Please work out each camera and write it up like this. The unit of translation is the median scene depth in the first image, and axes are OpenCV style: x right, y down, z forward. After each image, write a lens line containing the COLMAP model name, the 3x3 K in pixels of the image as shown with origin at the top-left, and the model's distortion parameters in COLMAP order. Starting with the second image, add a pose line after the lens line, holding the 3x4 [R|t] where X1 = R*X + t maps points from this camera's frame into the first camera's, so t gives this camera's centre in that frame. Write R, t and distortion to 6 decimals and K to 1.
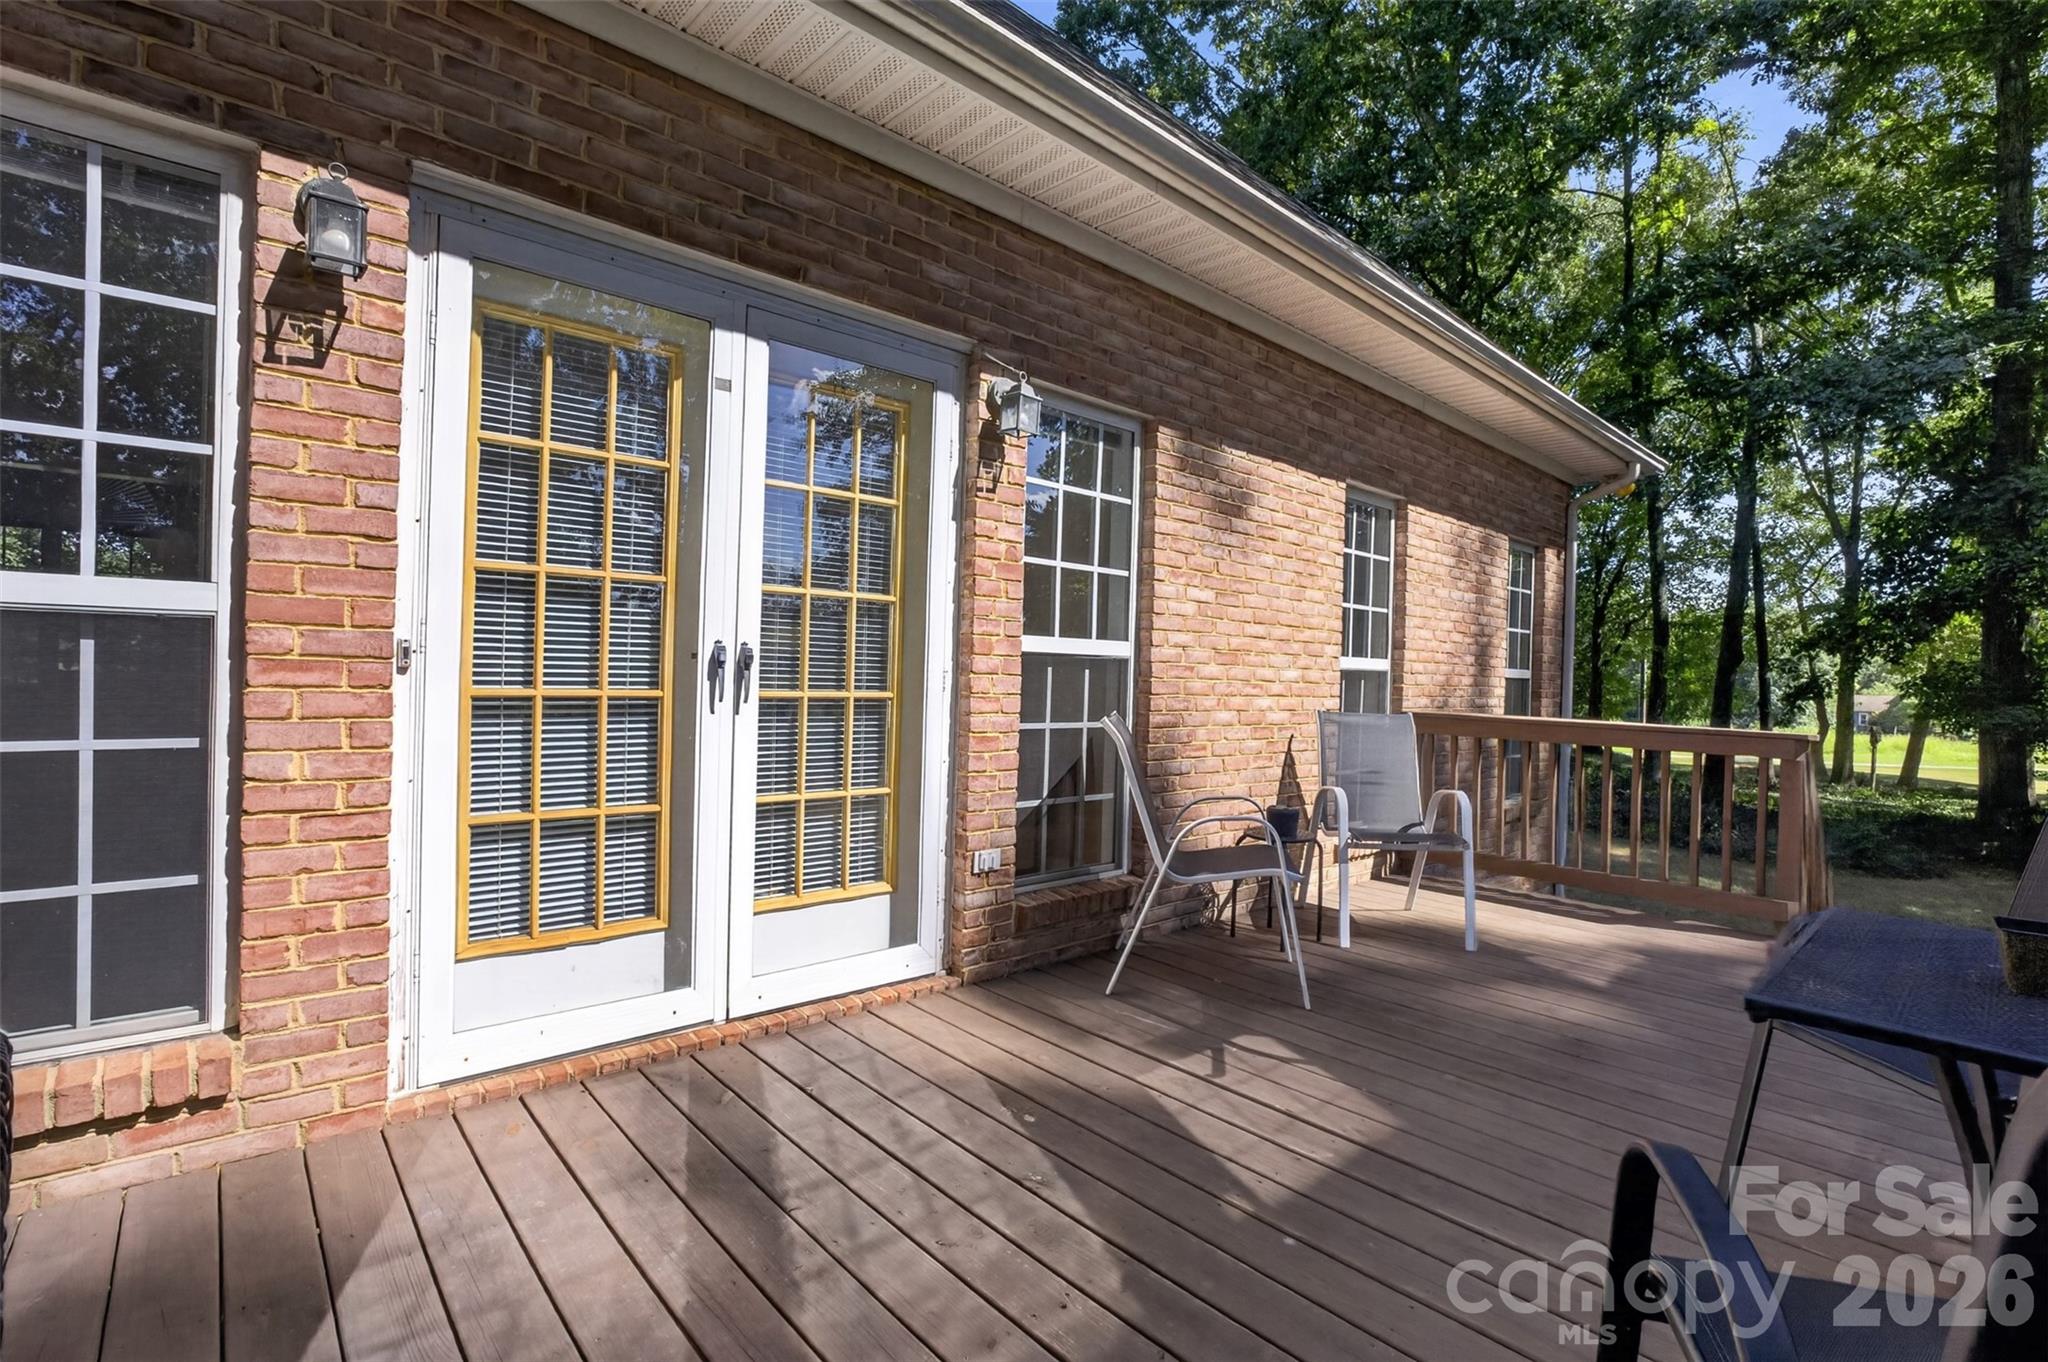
lens RADIAL K [[1012.8, 0, 1017.6], [0, 1012.8, 684.3], [0, 0, 1]] dist [0.002837, 0.002468]
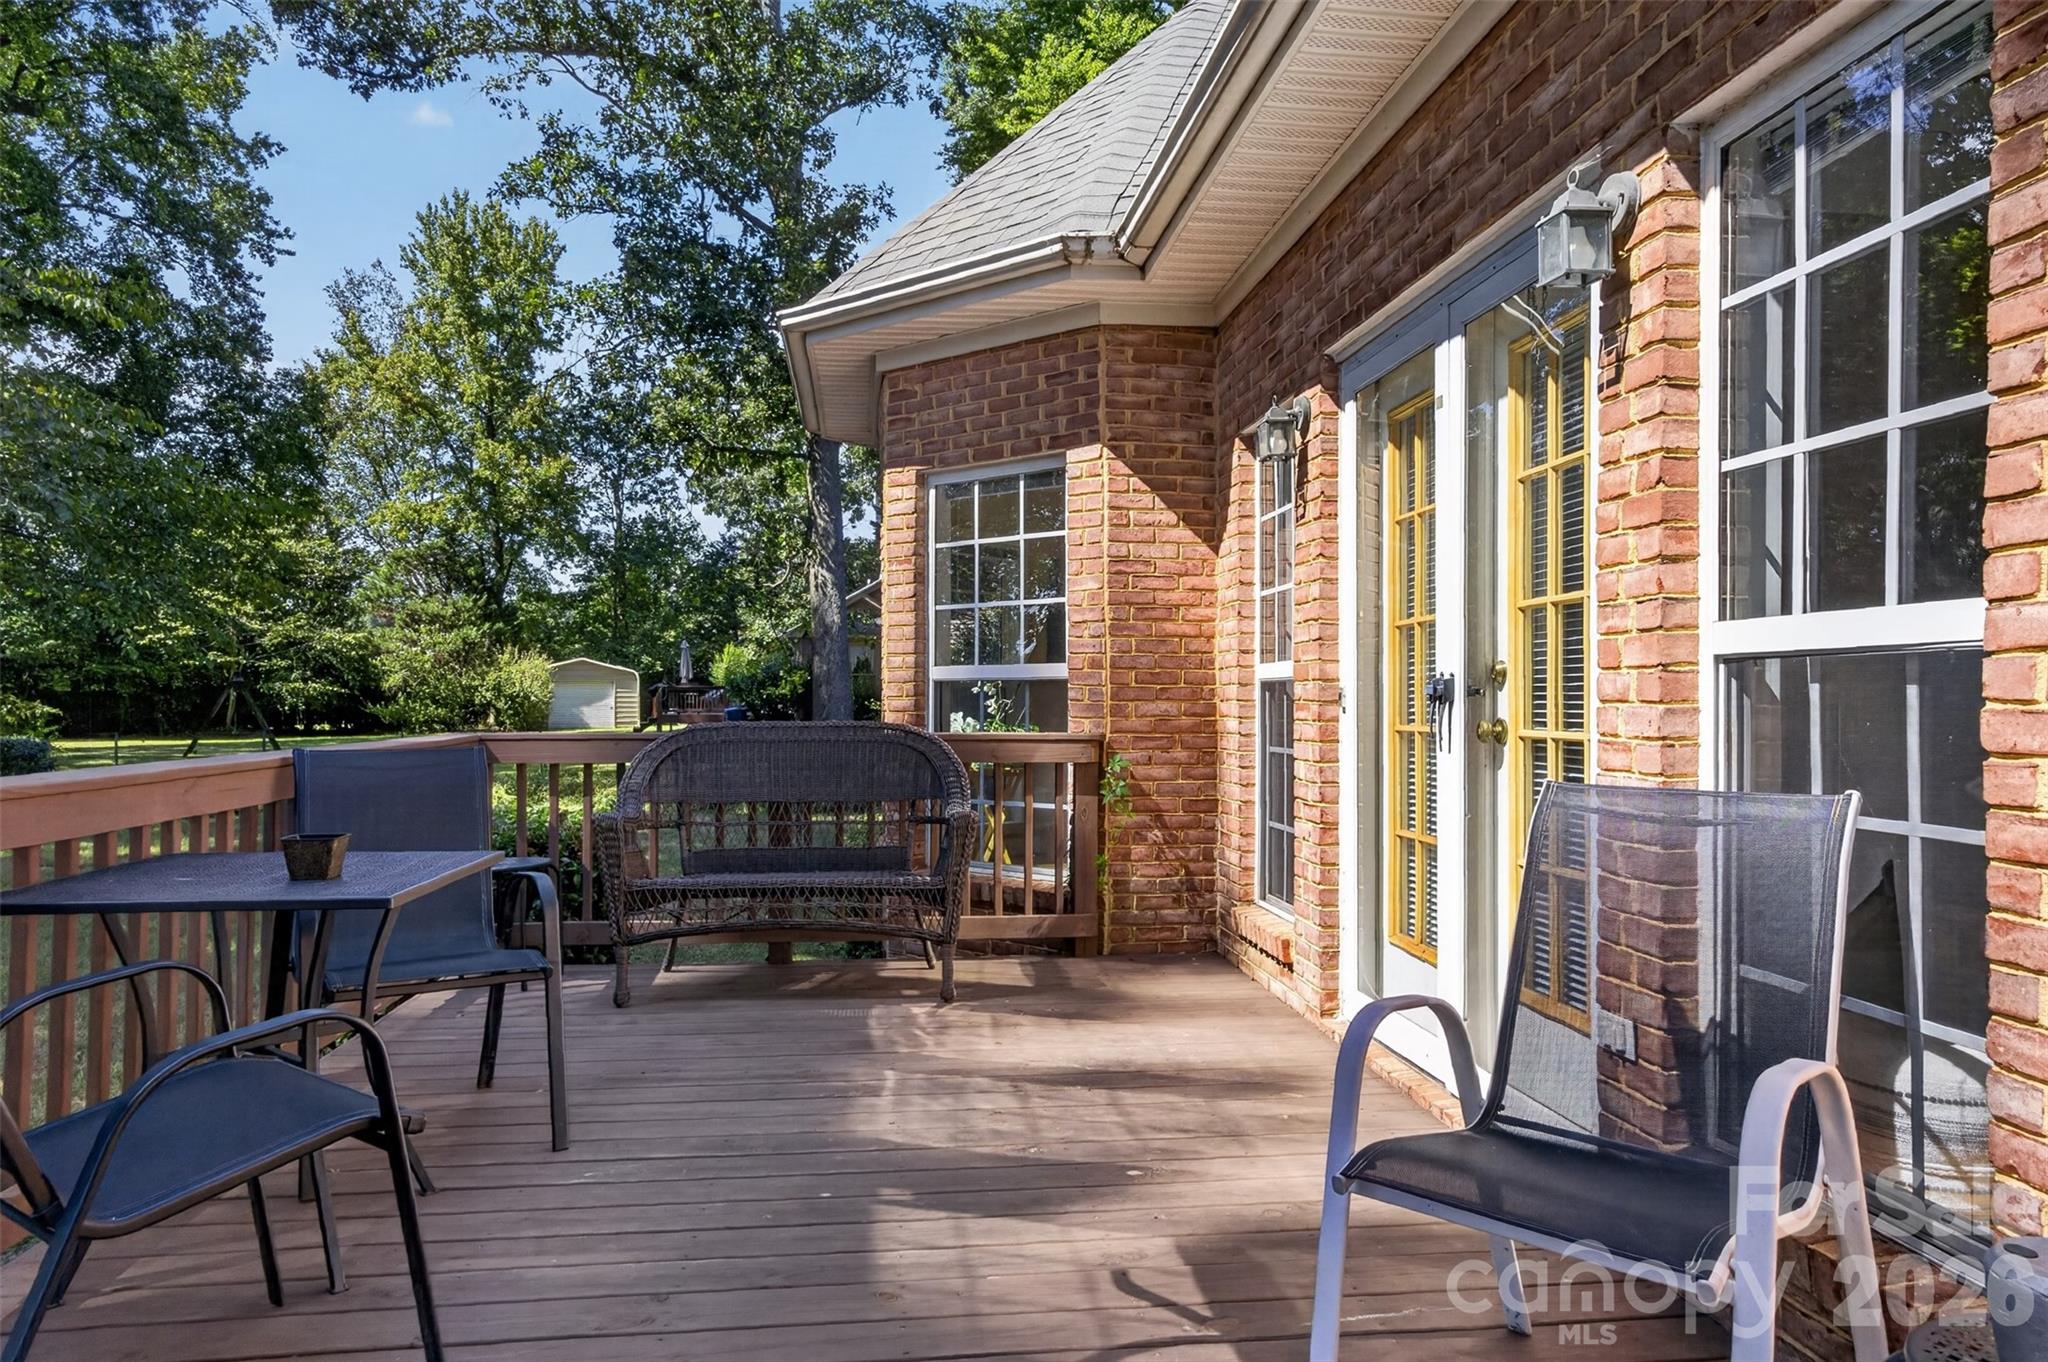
lens RADIAL K [[1430.8, 0, 1024.0], [0, 1430.8, 681.0], [0, 0, 1]] dist [0.064269, 0.018873]
pose [[-0.614495, -0.041496, -0.787829, 0.819462], [-0.028723, 0.999130, -0.030222, 0.012565], [0.788398, 0.004057, -0.615152, 1.243753]]
